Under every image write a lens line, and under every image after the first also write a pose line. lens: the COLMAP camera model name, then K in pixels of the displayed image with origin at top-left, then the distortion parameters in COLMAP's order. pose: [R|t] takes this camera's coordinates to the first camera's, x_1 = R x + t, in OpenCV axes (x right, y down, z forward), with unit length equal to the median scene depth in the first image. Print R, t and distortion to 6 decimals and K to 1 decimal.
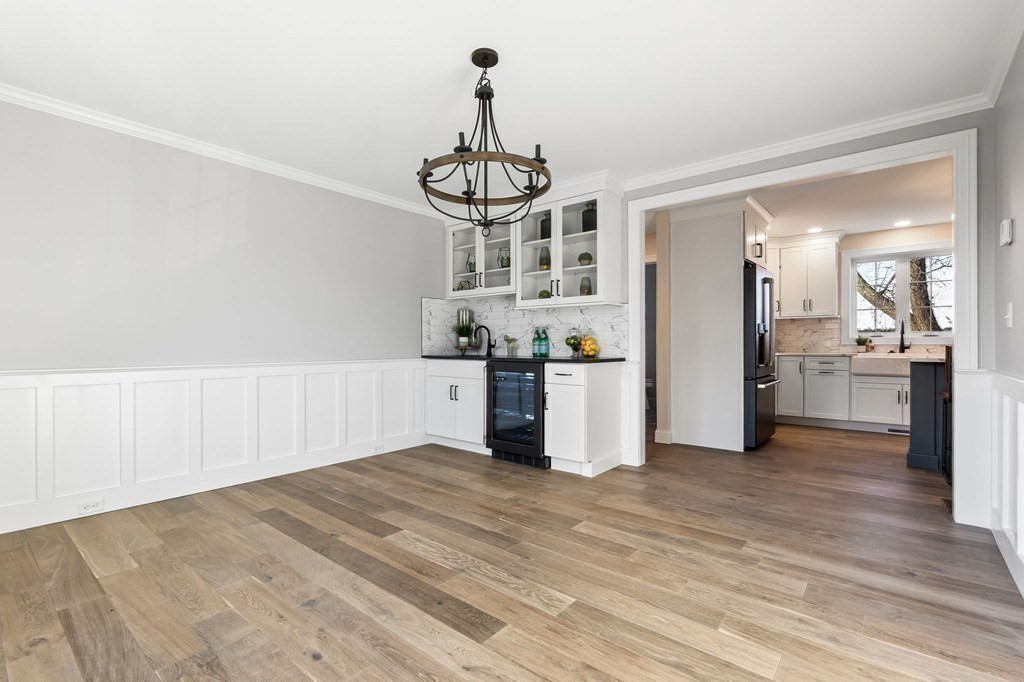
lens RADIAL K [[467.8, 0, 508.6], [0, 467.8, 343.2], [0, 0, 1]] dist [0.004800, -0.000093]
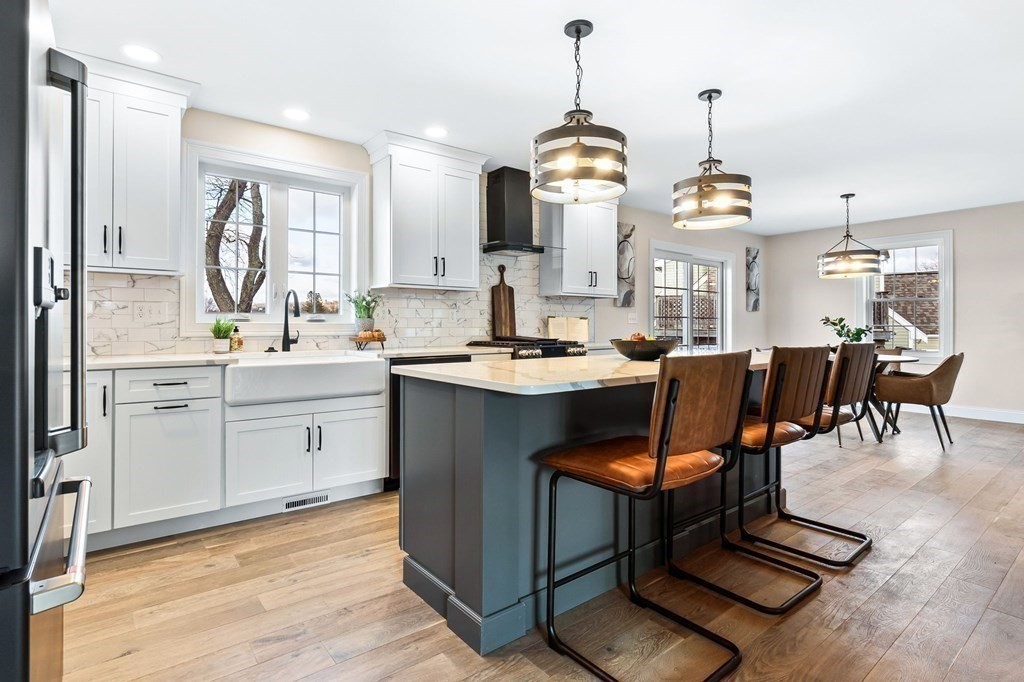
lens RADIAL K [[503.8, 0, 502.6], [0, 503.8, 325.1], [0, 0, 1]] dist [-0.001555, 0.000555]
pose [[0.210033, 0.003729, 0.977687, 0.386589], [-0.004397, 0.999986, -0.002869, -0.011883], [-0.977685, -0.003696, 0.210046, 0.783642]]
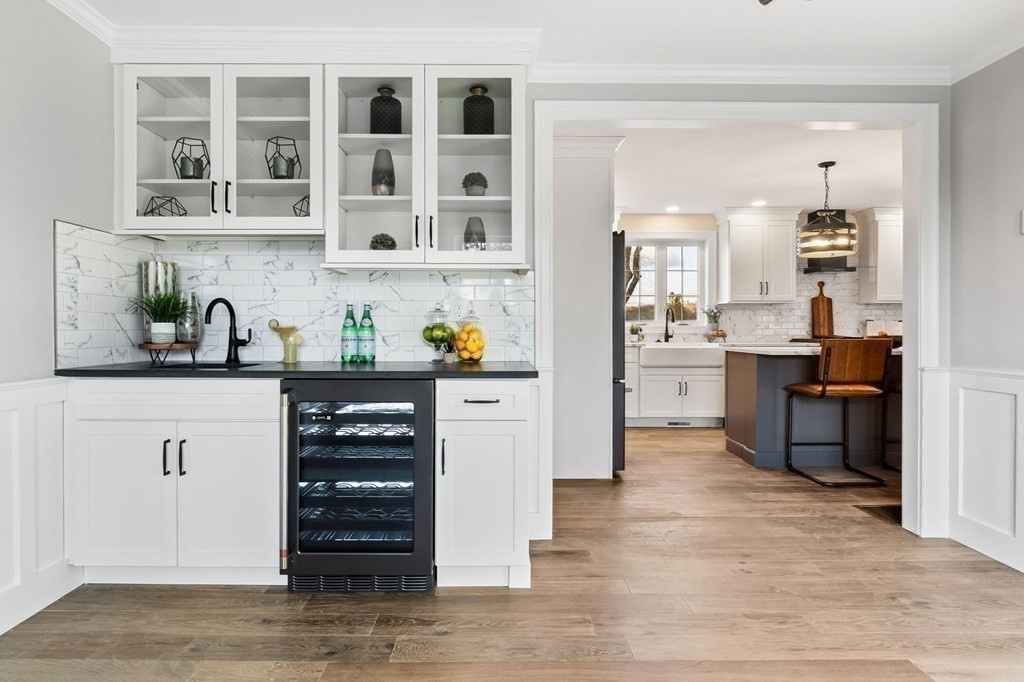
lens RADIAL K [[556.6, 0, 504.4], [0, 556.6, 328.8], [0, 0, 1]] dist [-0.006133, 0.001773]
pose [[0.762991, 0.001362, 0.646408, -0.206730], [-0.003889, 0.999989, 0.002483, -0.010455], [-0.646398, -0.004408, 0.762988, 0.424057]]
